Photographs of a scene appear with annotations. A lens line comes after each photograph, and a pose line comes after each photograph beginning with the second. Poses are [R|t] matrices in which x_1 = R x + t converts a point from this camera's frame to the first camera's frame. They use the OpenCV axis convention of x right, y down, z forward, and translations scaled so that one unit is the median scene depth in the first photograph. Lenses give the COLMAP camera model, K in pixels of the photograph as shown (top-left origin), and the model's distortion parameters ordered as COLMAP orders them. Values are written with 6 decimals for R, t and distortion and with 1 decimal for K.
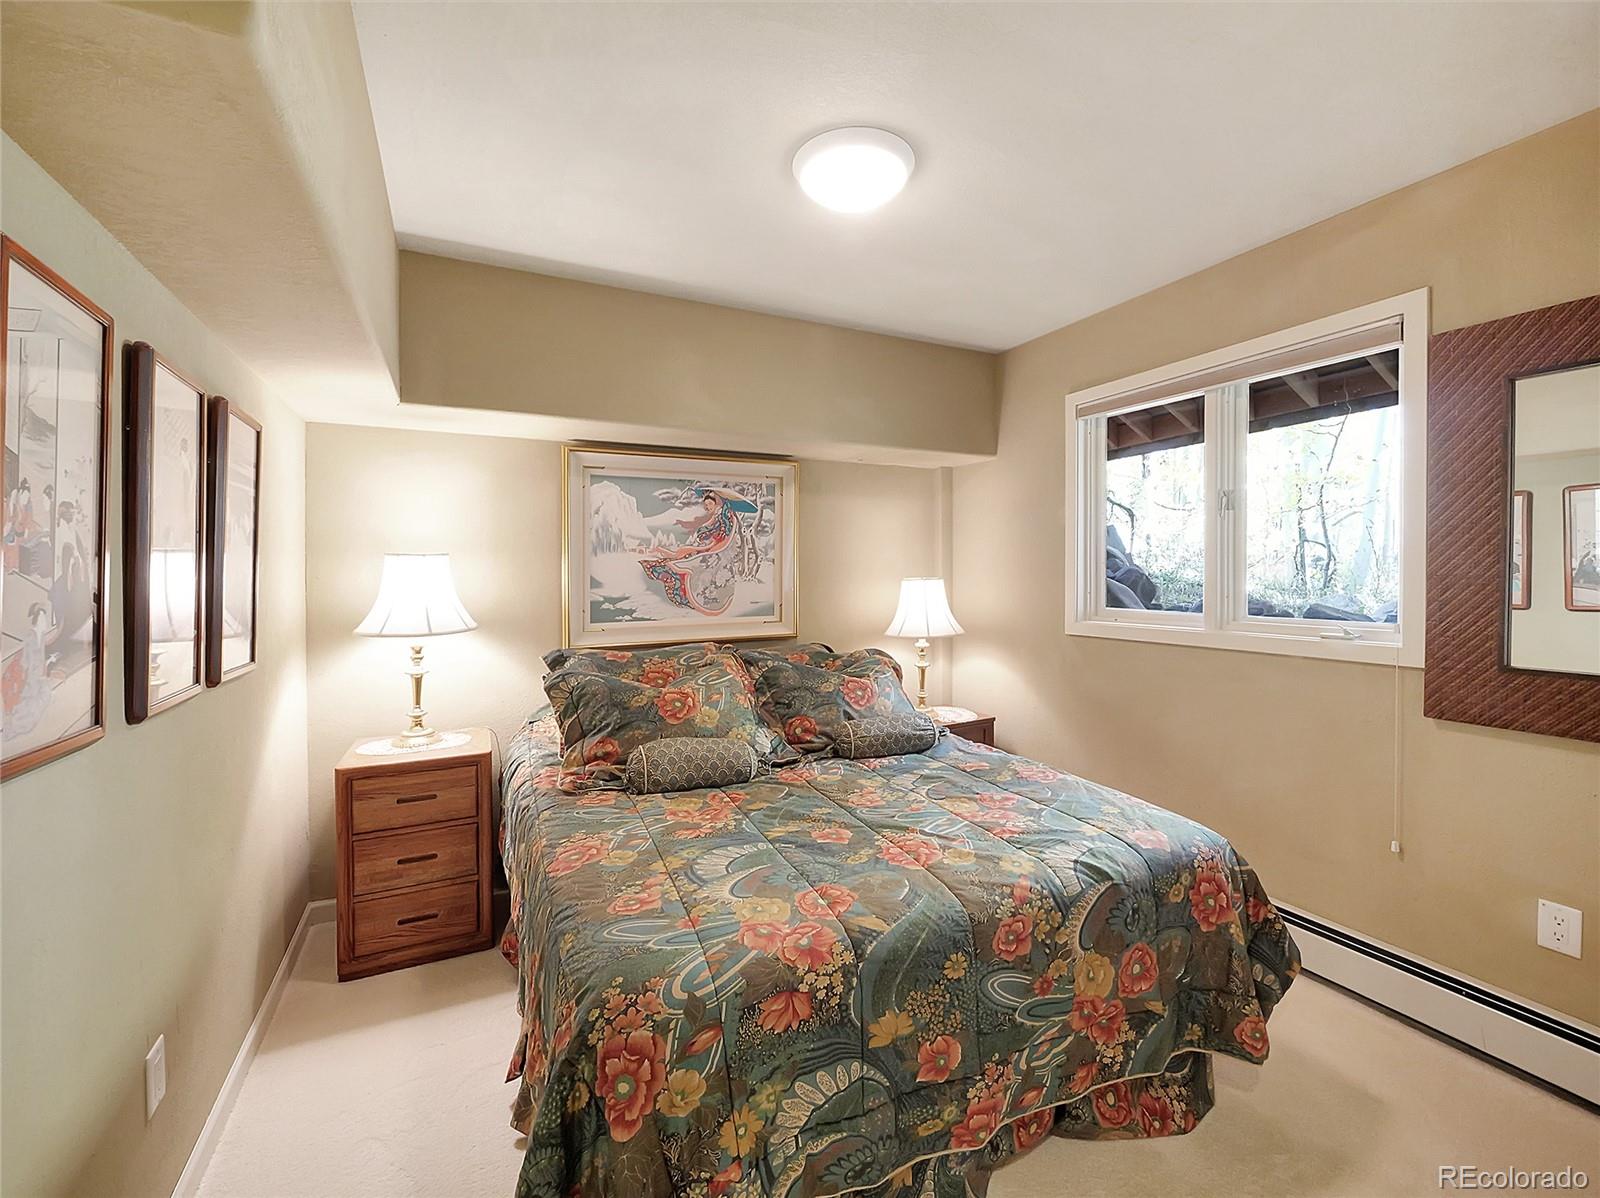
lens RADIAL K [[667.4, 0, 800.3], [0, 667.4, 589.5], [0, 0, 1]] dist [-0.001754, -0.000760]
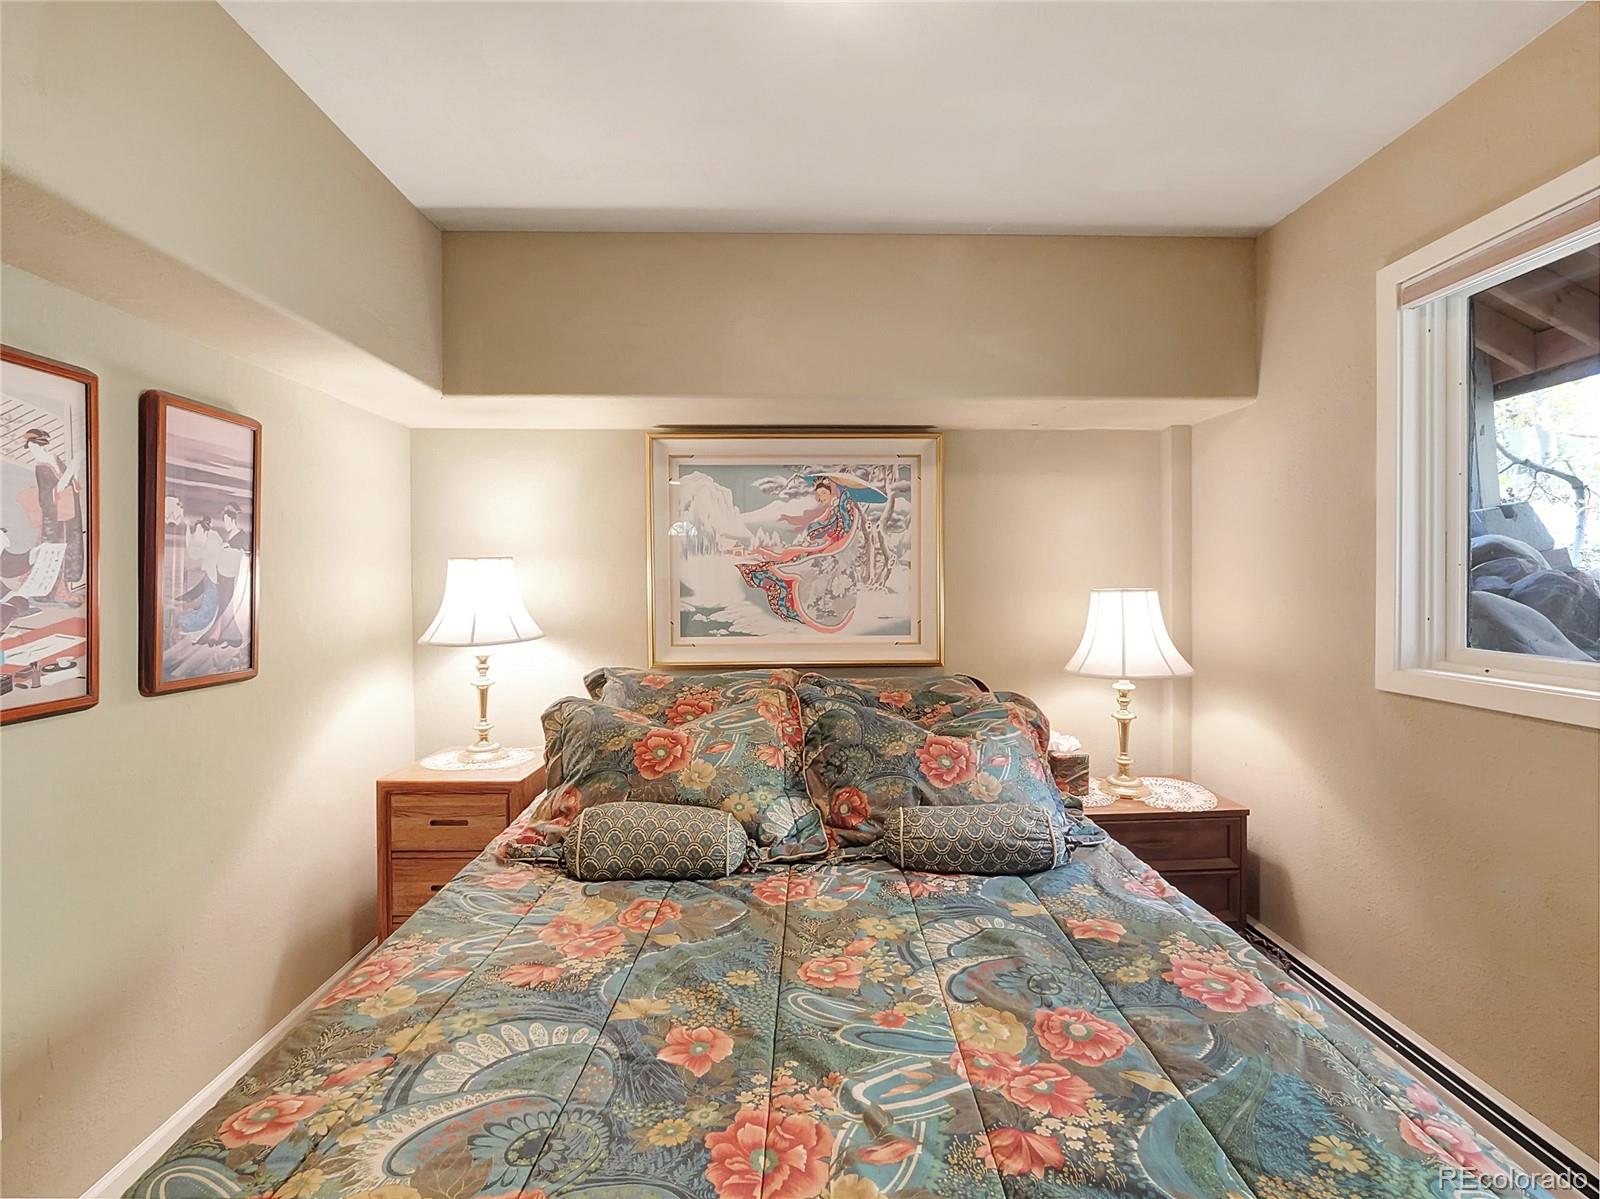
lens RADIAL K [[667.4, 0, 800.3], [0, 667.4, 590.0], [0, 0, 1]] dist [-0.001754, -0.000760]
pose [[0.907791, 0.011282, -0.419272, 0.190559], [-0.015159, 0.999868, -0.005917, -0.007514], [0.419150, 0.011727, 0.907841, 0.277635]]
